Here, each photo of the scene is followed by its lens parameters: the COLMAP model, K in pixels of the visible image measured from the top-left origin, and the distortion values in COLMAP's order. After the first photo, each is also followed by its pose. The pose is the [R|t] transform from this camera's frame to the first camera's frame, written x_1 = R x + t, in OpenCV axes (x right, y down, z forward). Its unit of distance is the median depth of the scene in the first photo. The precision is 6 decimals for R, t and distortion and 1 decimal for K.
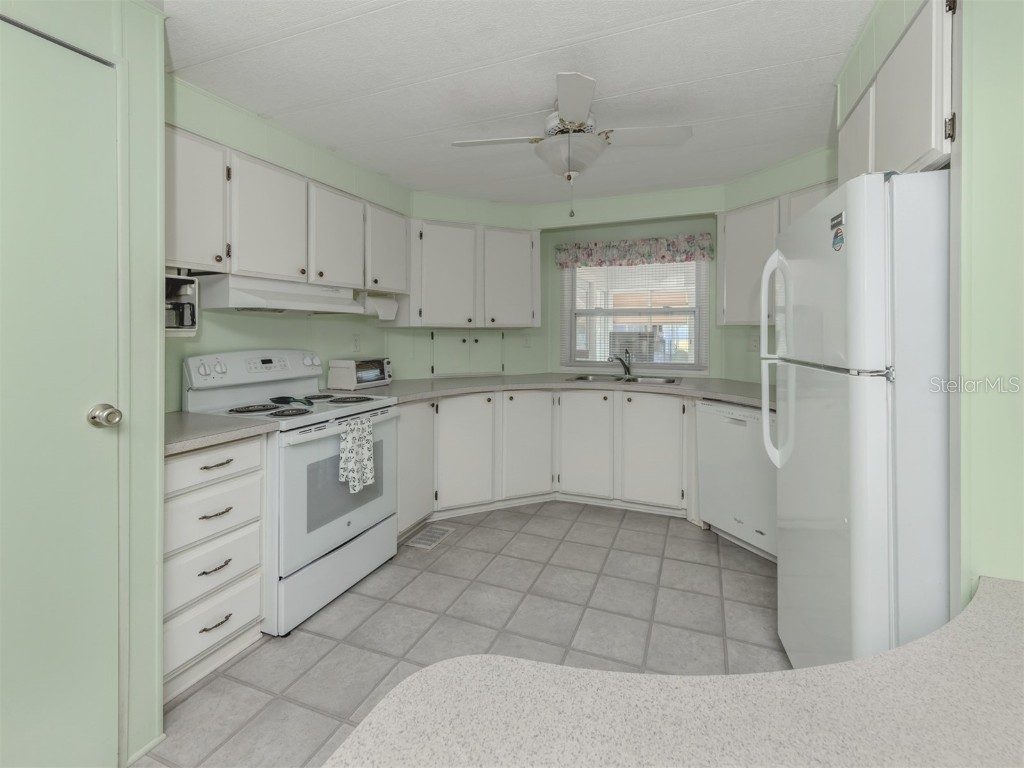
lens RADIAL K [[446.3, 0, 526.6], [0, 446.3, 339.2], [0, 0, 1]] dist [0.002967, -0.000648]
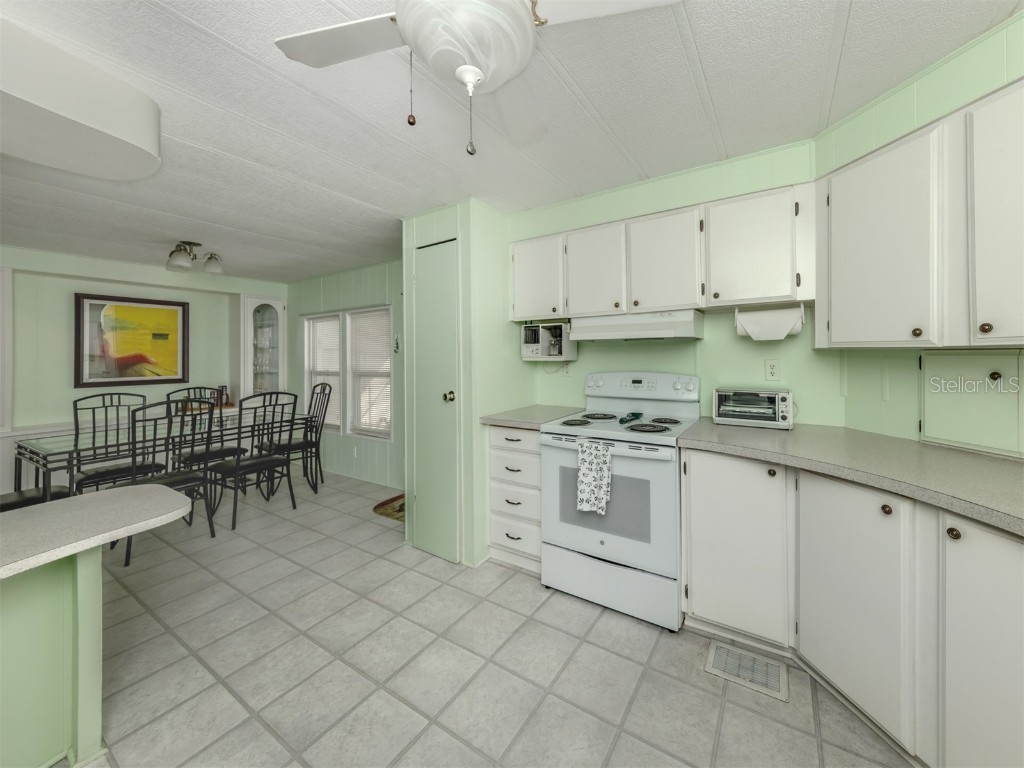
lens RADIAL K [[372.3, 0, 570.5], [0, 372.3, 351.2], [0, 0, 1]] dist [0.003047, -0.000146]
pose [[-0.133769, -0.001619, -0.991011, 0.370604], [-0.002588, 0.999996, -0.001285, -0.025231], [0.991009, 0.002393, -0.133773, 0.815765]]
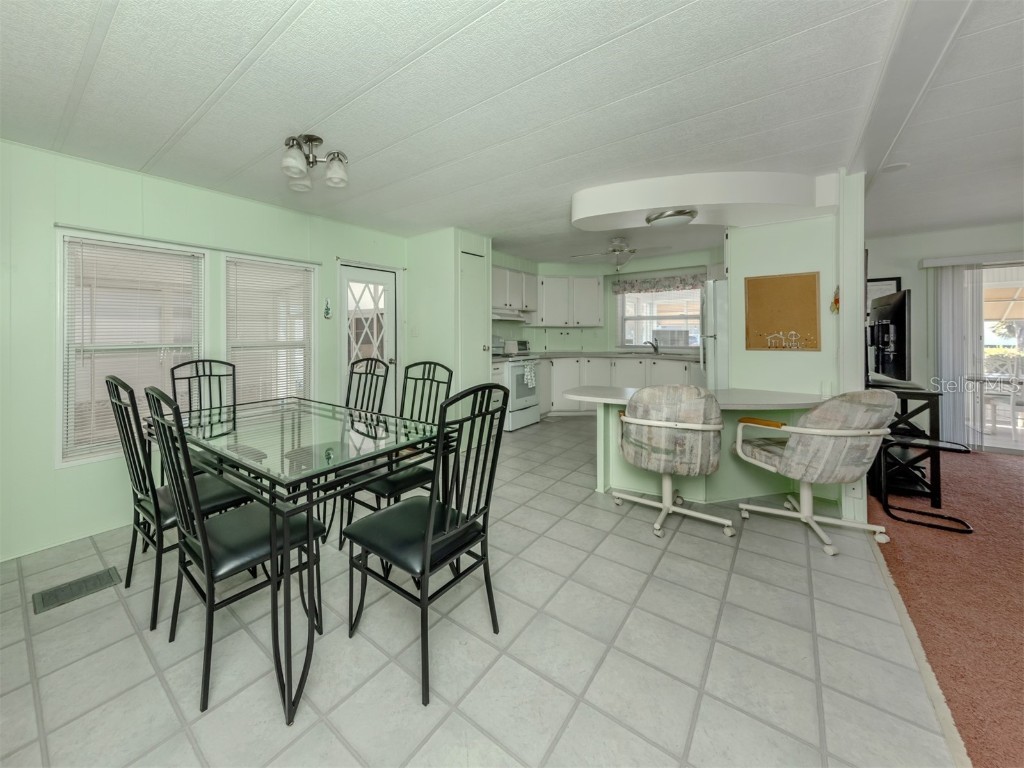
lens RADIAL K [[372.3, 0, 437.9], [0, 372.3, 325.0], [0, 0, 1]] dist [0.003047, -0.000146]
pose [[0.930344, -0.007171, -0.366617, -0.057668], [-0.007667, 0.999210, -0.039000, 0.045143], [0.366607, 0.039094, 0.929554, -0.965992]]
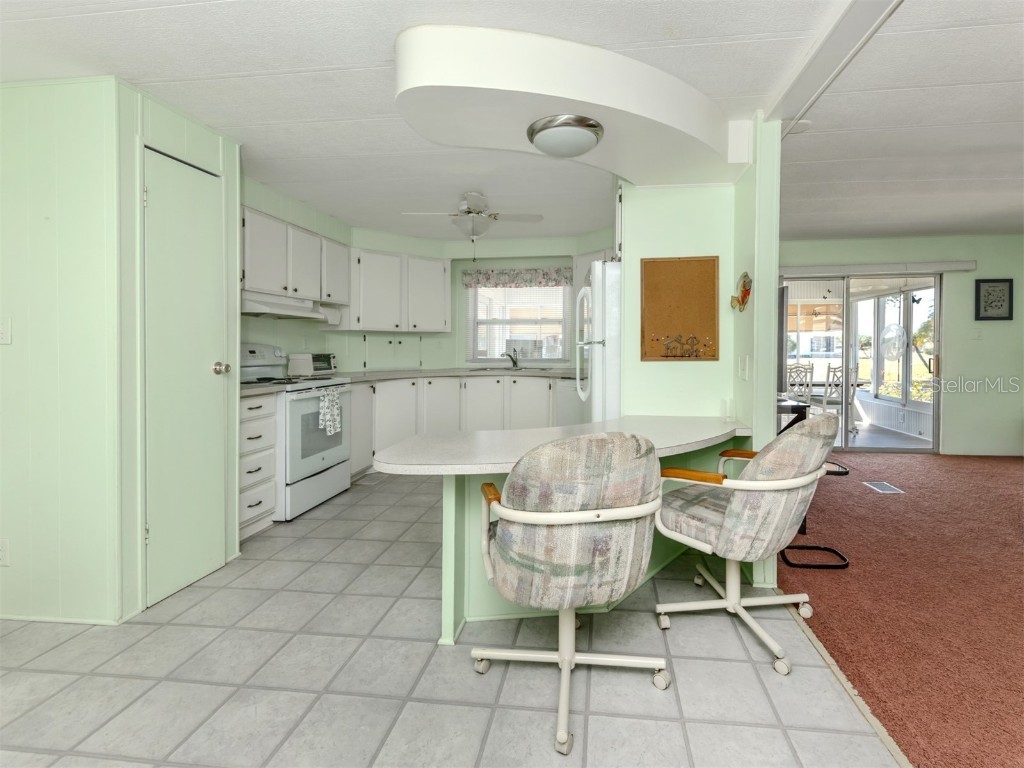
lens RADIAL K [[465.9, 0, 549.7], [0, 465.9, 347.5], [0, 0, 1]] dist [-0.000968, 0.000772]
pose [[0.966818, -0.001283, 0.255463, -0.050330], [0.005398, 0.999867, -0.015408, 0.054789], [-0.255409, 0.016276, 0.966696, -0.541033]]
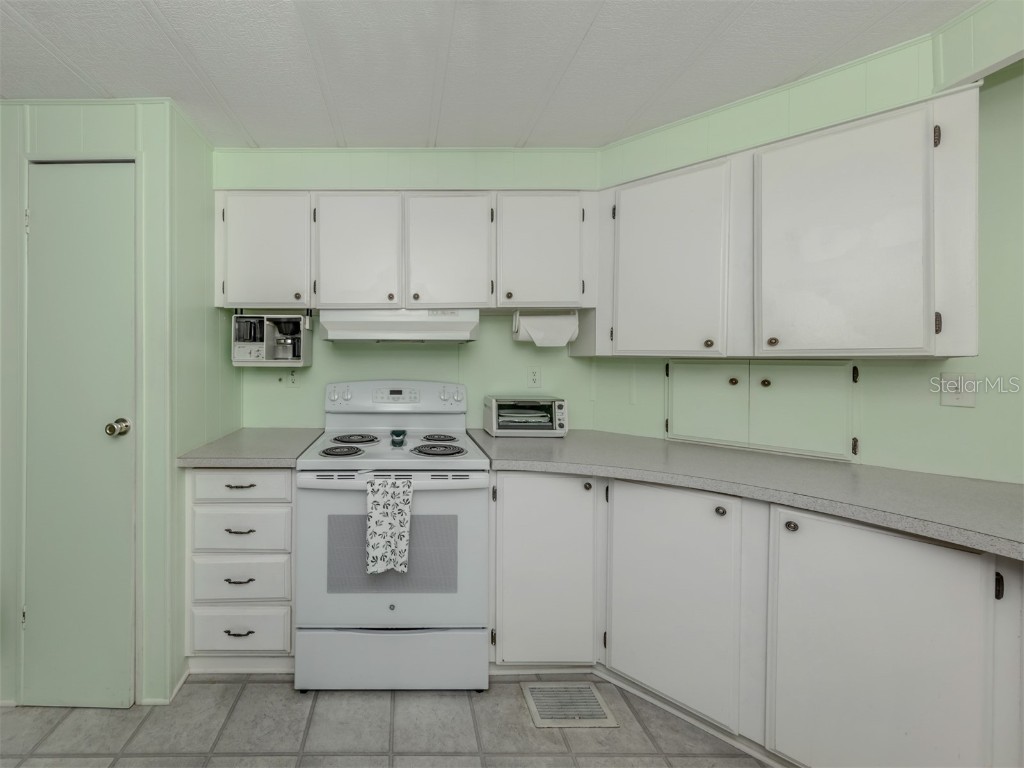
lens RADIAL K [[399.5, 0, 401.9], [0, 399.5, 358.1], [0, 0, 1]] dist [0.006120, -0.000083]
pose [[0.371985, 0.007698, -0.928207, 0.206058], [-0.018068, 0.999836, 0.001051, -0.022862], [0.928063, 0.016380, 0.372063, 0.583474]]
